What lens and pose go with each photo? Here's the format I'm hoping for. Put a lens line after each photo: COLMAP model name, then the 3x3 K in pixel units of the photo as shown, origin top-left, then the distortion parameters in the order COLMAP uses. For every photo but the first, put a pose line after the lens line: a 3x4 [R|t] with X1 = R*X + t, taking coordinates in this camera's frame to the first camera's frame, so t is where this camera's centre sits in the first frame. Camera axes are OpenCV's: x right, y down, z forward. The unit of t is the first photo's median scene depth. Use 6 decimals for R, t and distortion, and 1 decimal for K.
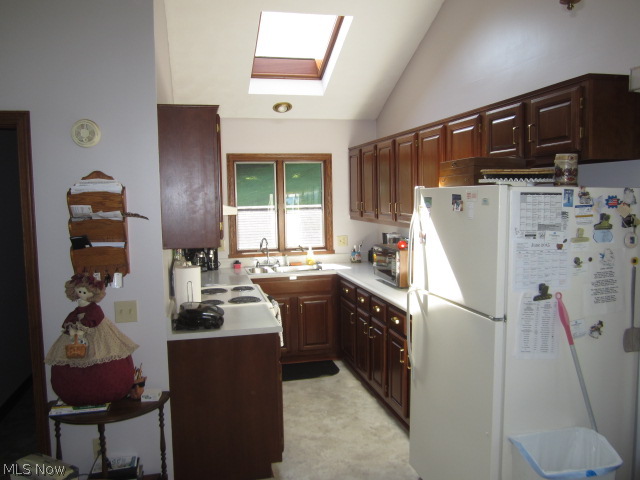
lens RADIAL K [[529.7, 0, 320.4], [0, 529.7, 240.7], [0, 0, 1]] dist [-0.035839, -0.004892]
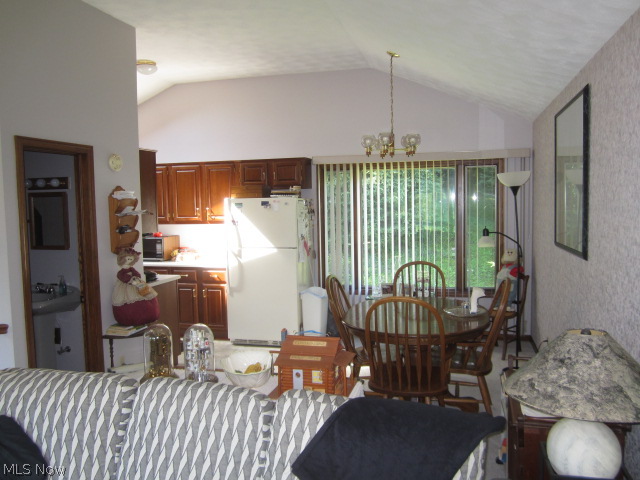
lens RADIAL K [[529.7, 0, 320.4], [0, 529.7, 239.0], [0, 0, 1]] dist [-0.035839, -0.004892]
pose [[0.488259, -0.054030, 0.871025, -1.578092], [0.090405, 0.995843, 0.011095, 0.069944], [-0.868003, 0.073328, 0.491114, -0.329273]]
